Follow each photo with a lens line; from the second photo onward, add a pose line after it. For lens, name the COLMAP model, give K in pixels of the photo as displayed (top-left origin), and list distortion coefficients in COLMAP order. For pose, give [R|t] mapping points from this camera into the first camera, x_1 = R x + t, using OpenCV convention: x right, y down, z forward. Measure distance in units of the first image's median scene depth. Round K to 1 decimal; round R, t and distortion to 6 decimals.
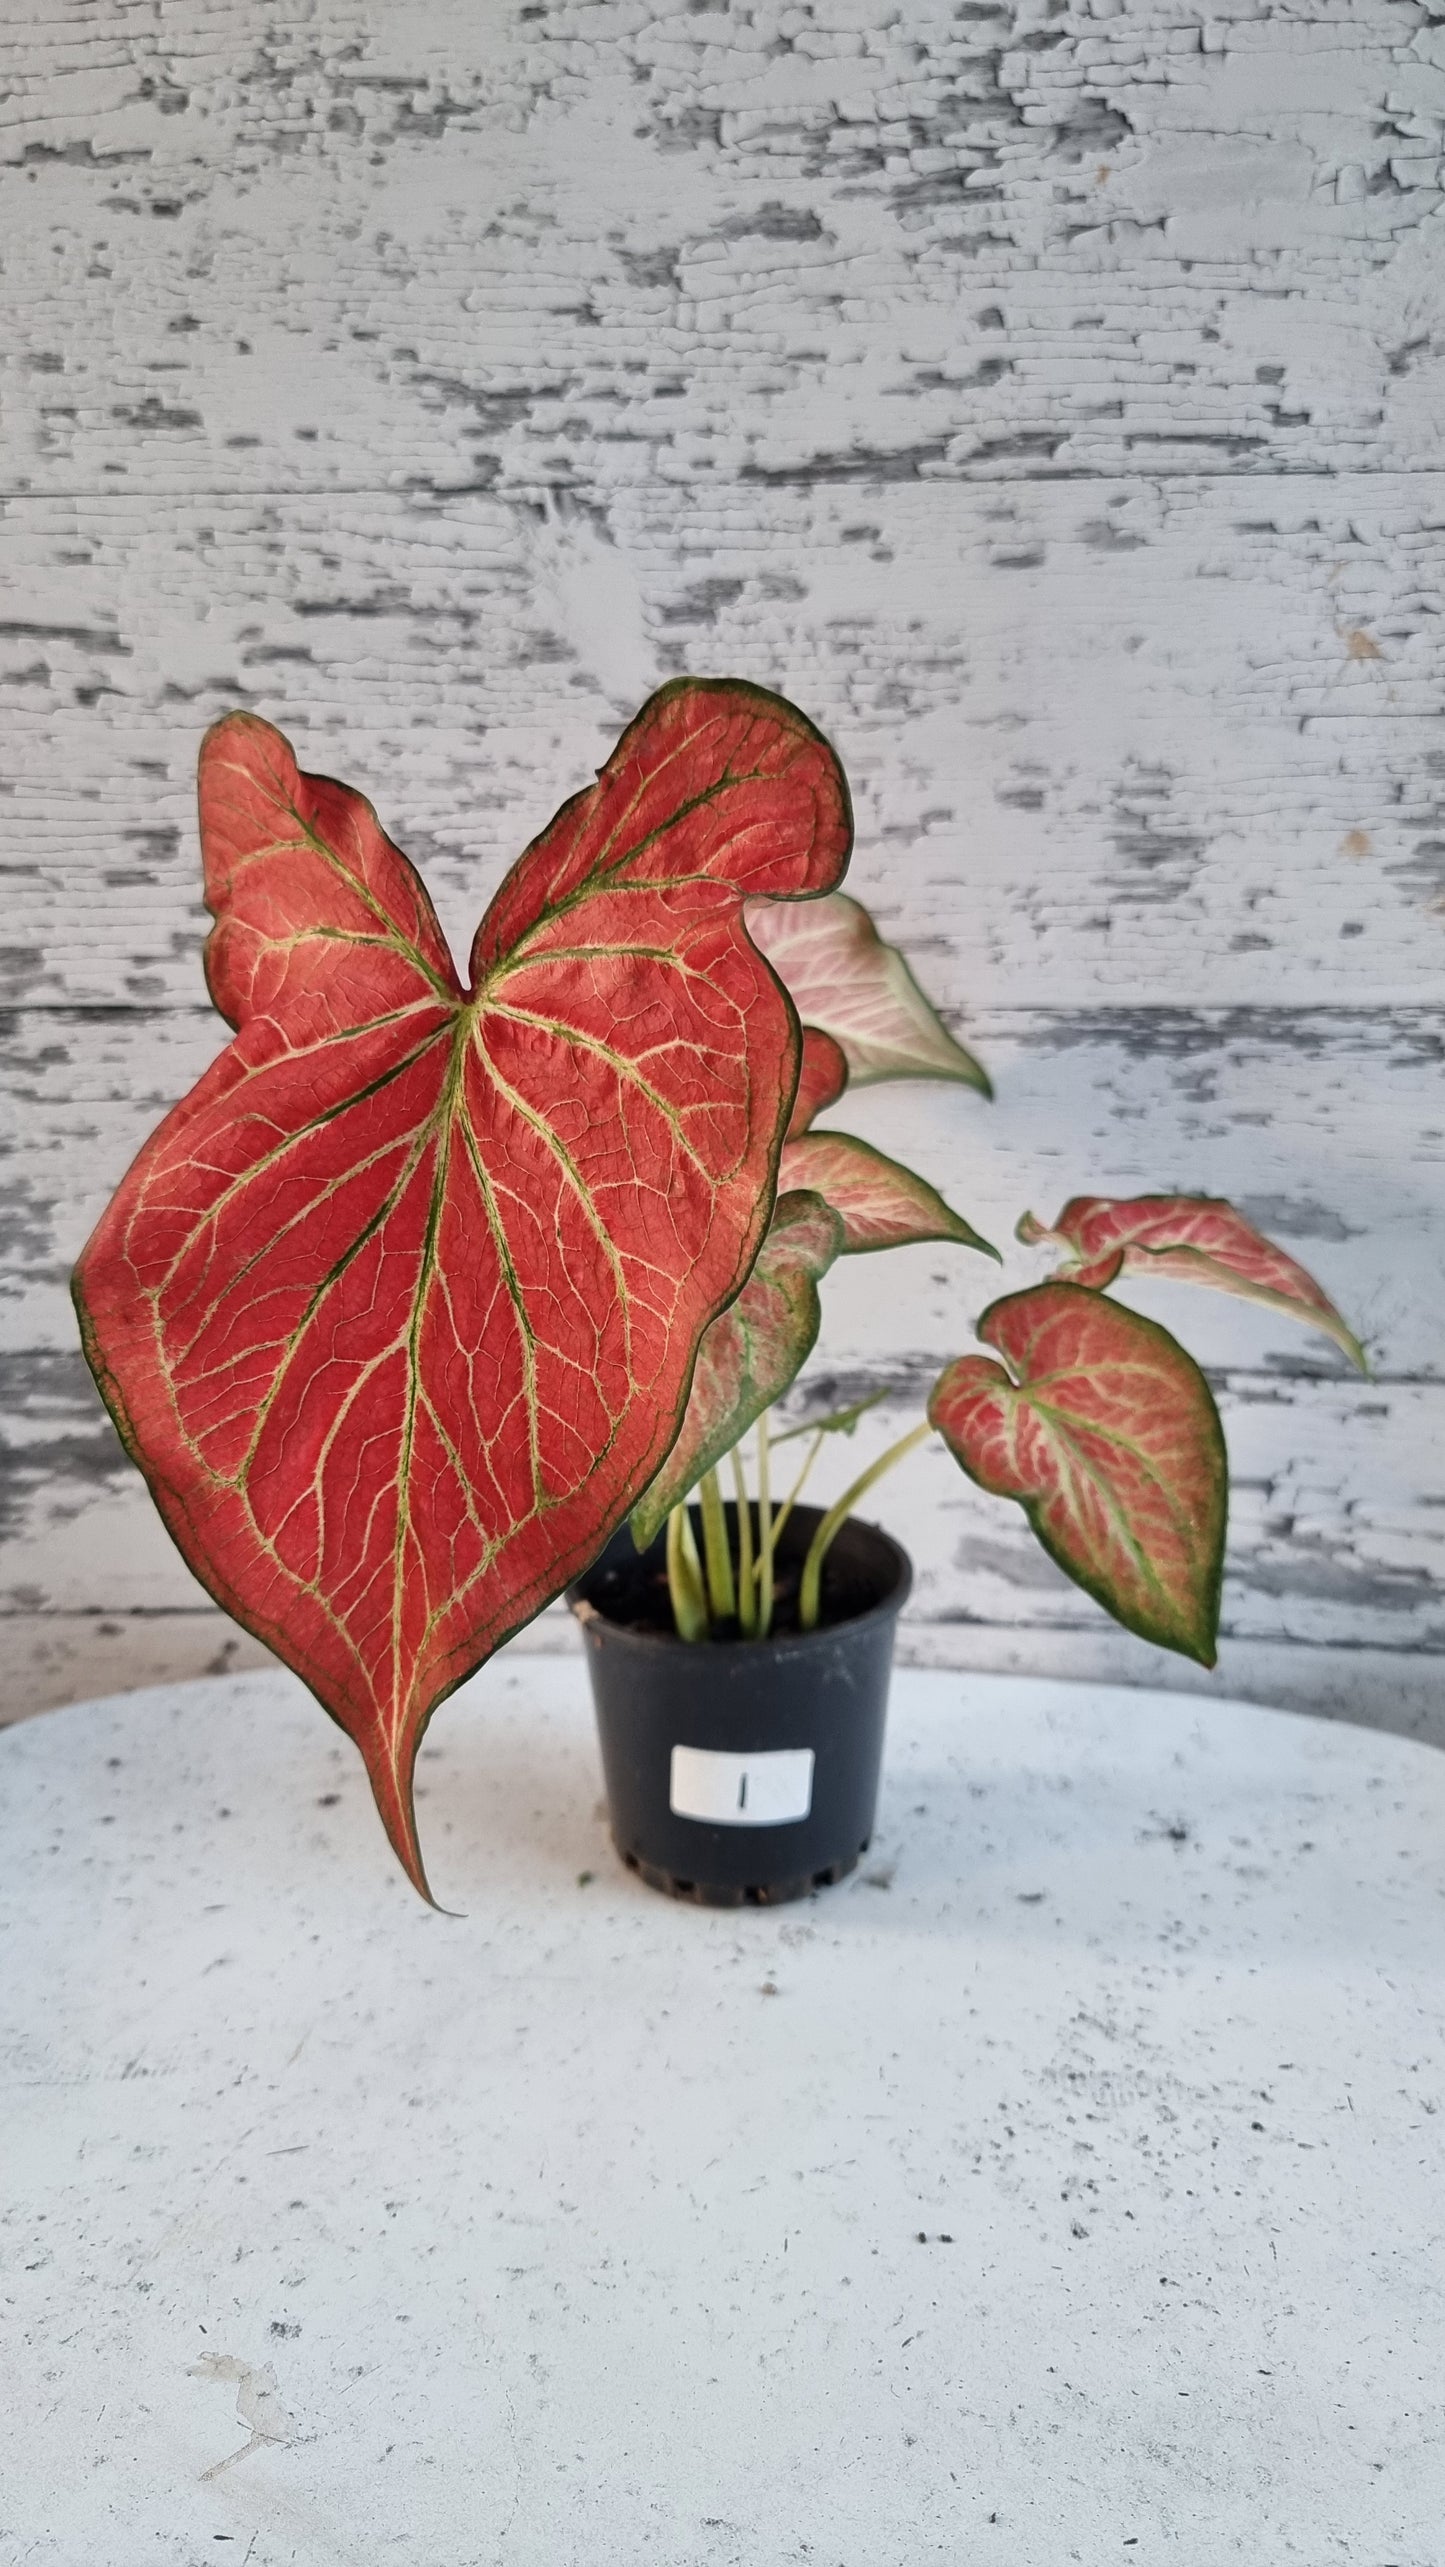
lens RADIAL K [[1914.2, 0, 722.5], [0, 1914.2, 1283.5], [0, 0, 1]] dist [0.001643, 0.014607]
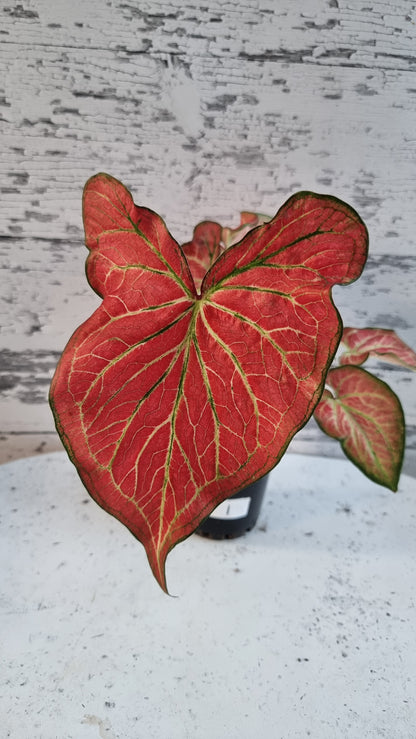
lens RADIAL K [[552.3, 0, 206.6], [0, 552.3, 380.4], [0, 0, 1]] dist [-0.002610, 0.006219]
pose [[0.991791, 0.010995, 0.127398, -0.136510], [-0.035452, 0.980884, 0.191335, -0.114621], [-0.122859, -0.194280, 0.973222, 0.139911]]
